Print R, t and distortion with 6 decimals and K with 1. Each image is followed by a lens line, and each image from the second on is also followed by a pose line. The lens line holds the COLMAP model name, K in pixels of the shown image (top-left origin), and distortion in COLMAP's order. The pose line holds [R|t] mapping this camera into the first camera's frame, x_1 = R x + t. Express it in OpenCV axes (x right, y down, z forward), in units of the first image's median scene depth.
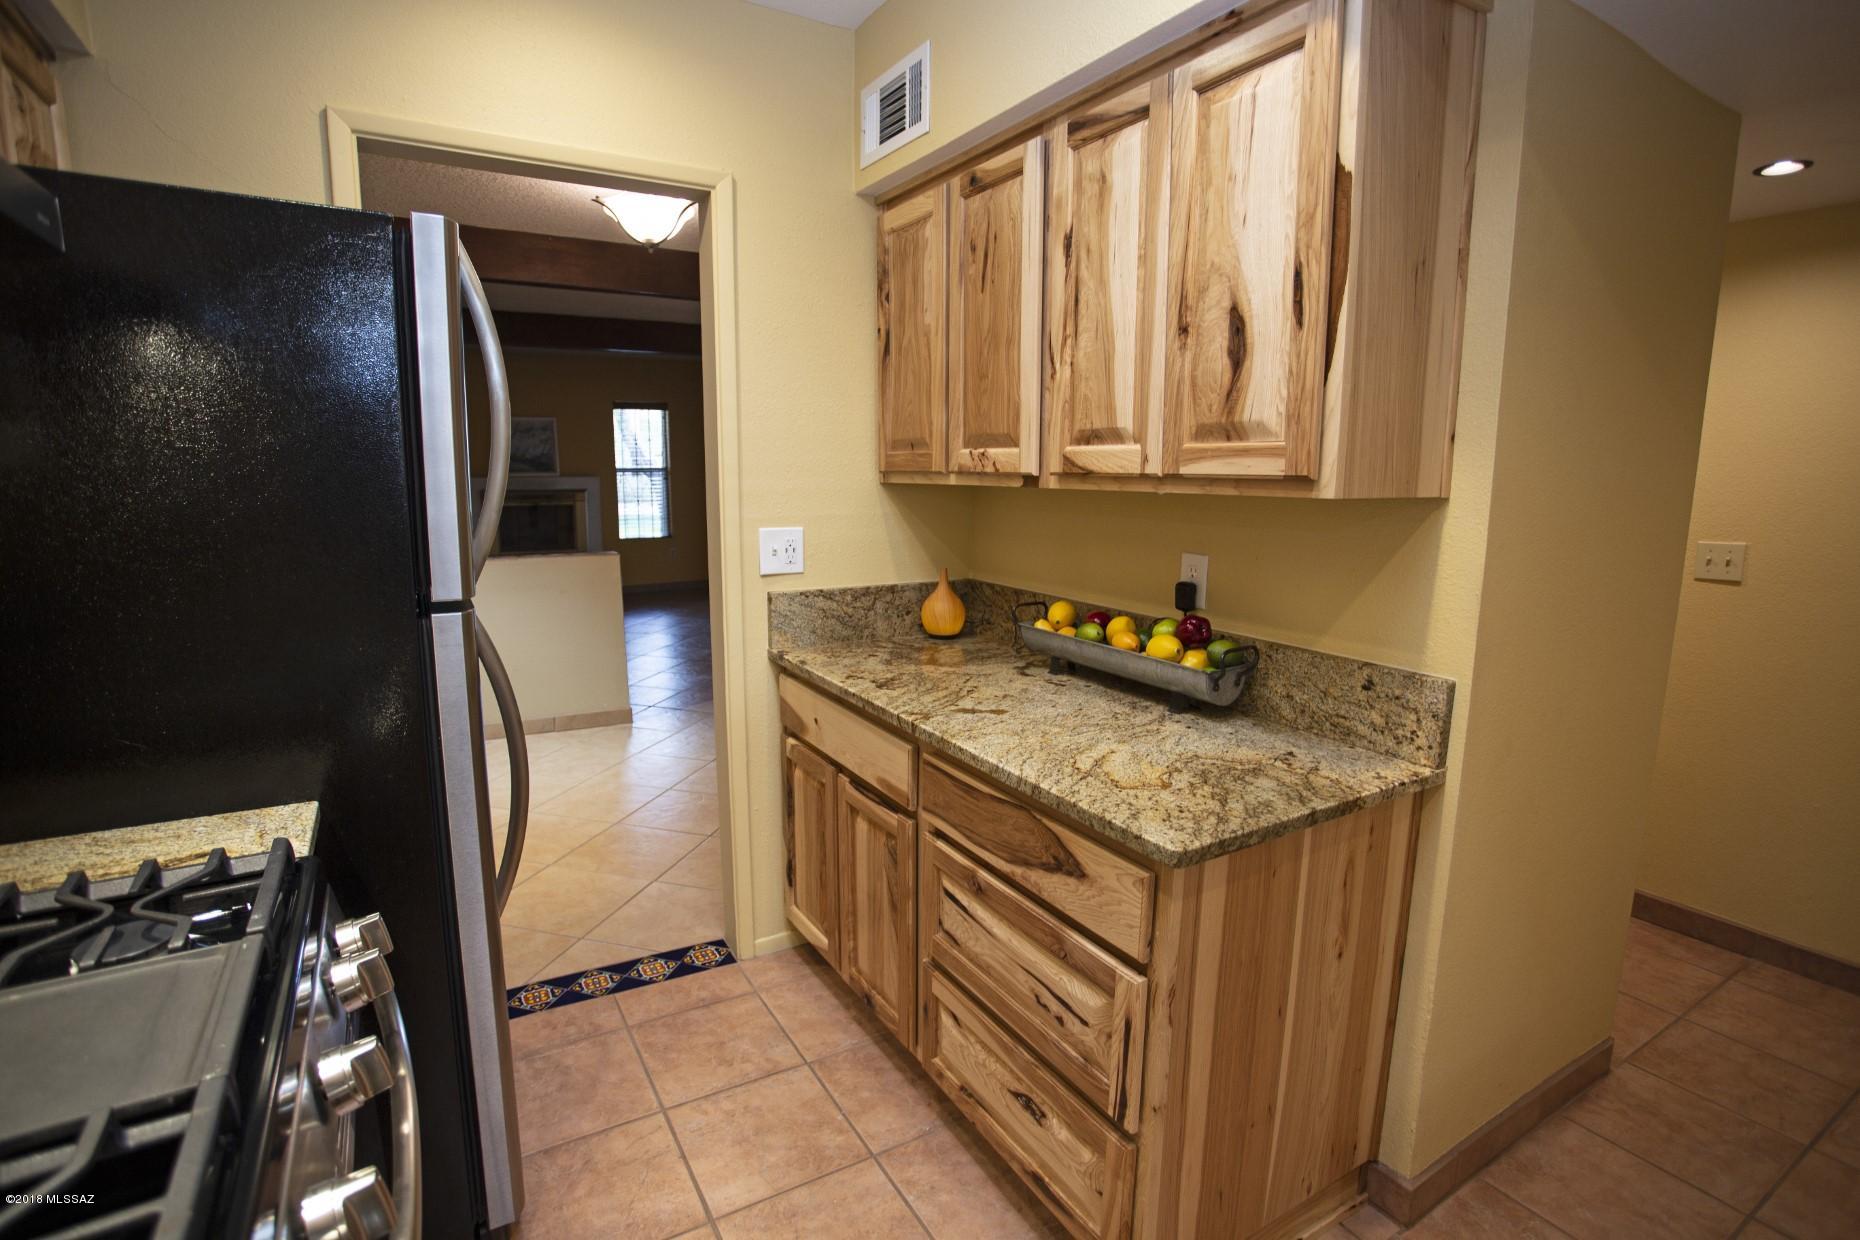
lens RADIAL K [[896.2, 0, 939.0], [0, 896.2, 615.1], [0, 0, 1]] dist [-0.056887, 0.012579]
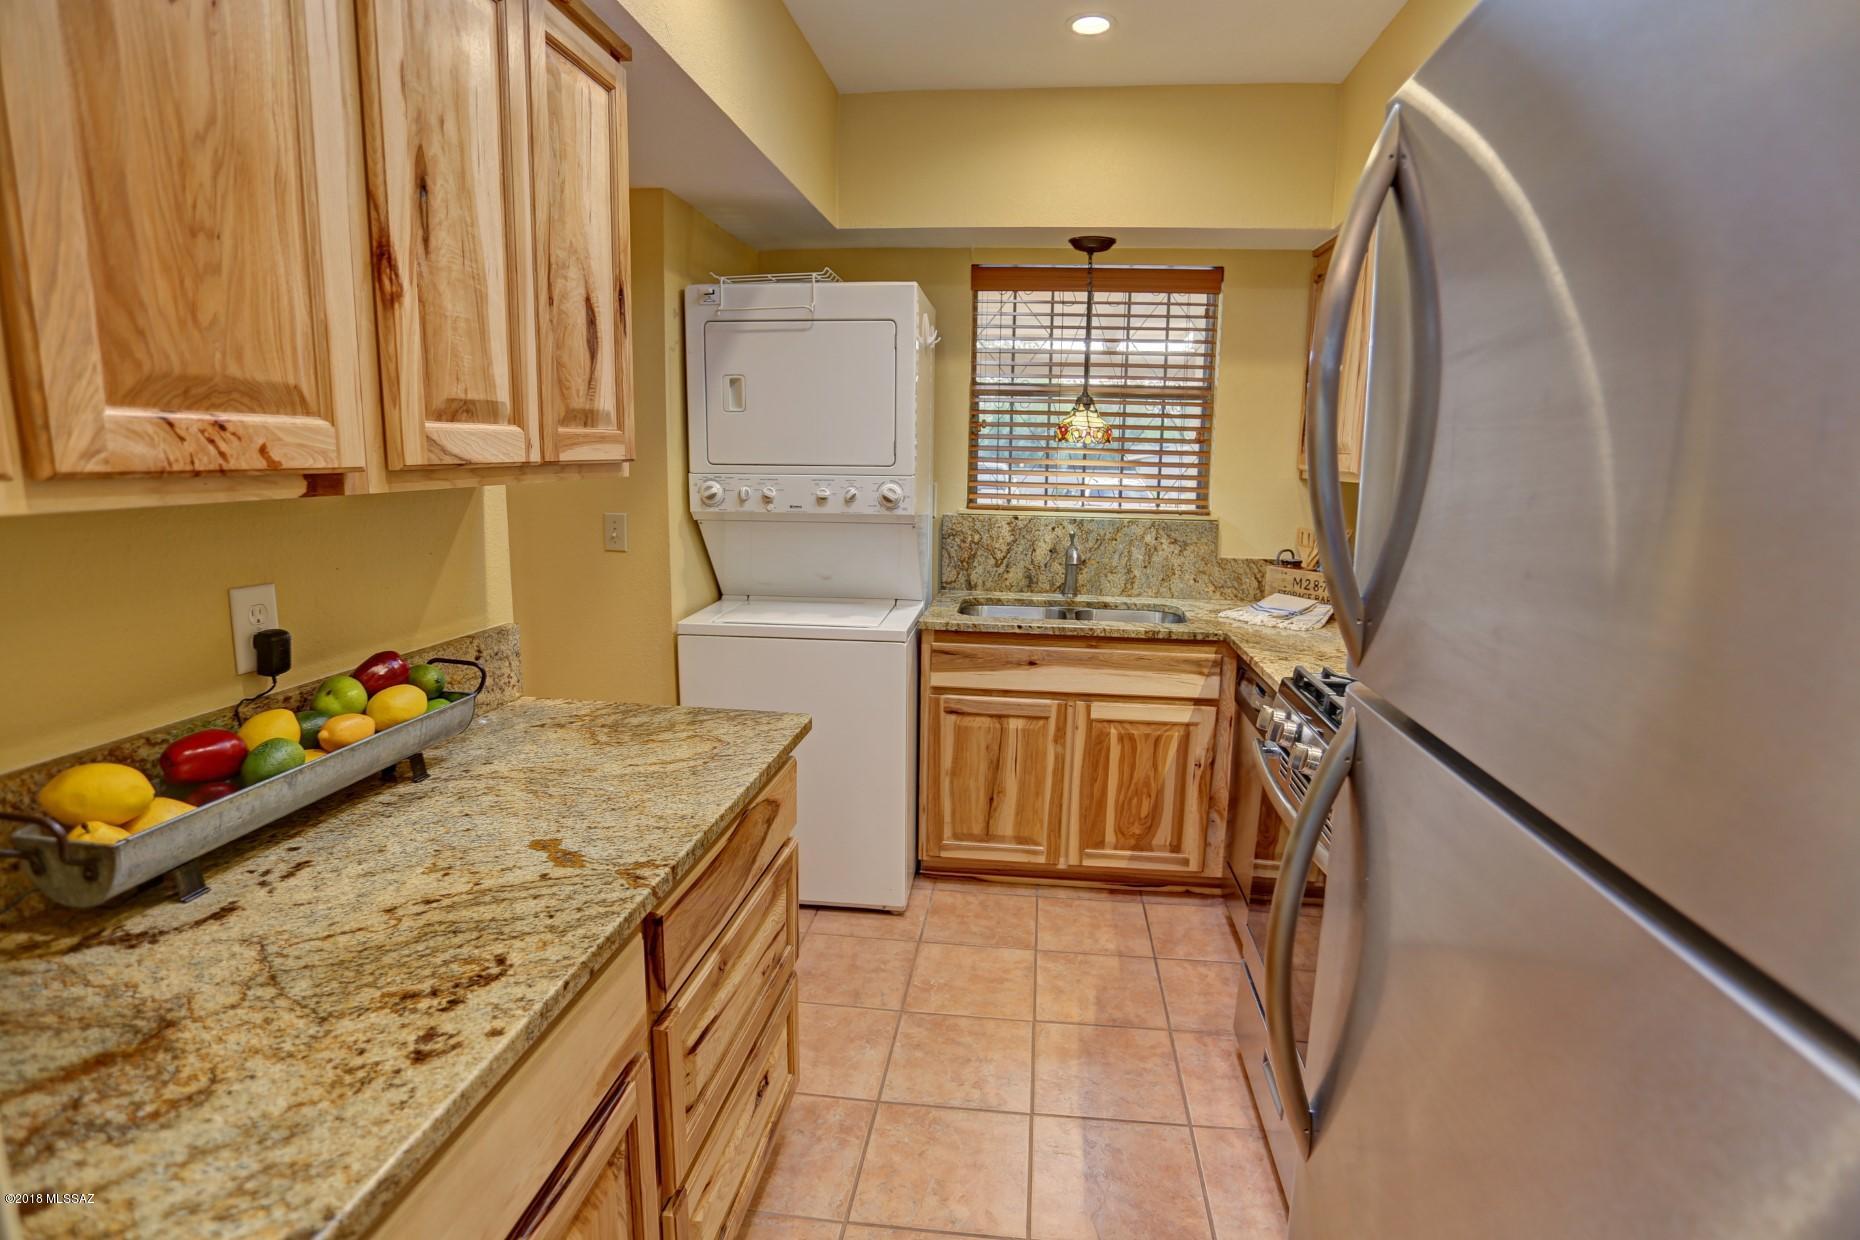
lens RADIAL K [[896.2, 0, 936.6], [0, 896.2, 620.5], [0, 0, 1]] dist [-0.056887, 0.012579]
pose [[-0.778086, -0.137279, 0.612974, -0.553669], [0.077324, 0.947474, 0.310344, -0.232348], [-0.623381, 0.288871, -0.726601, 1.333155]]
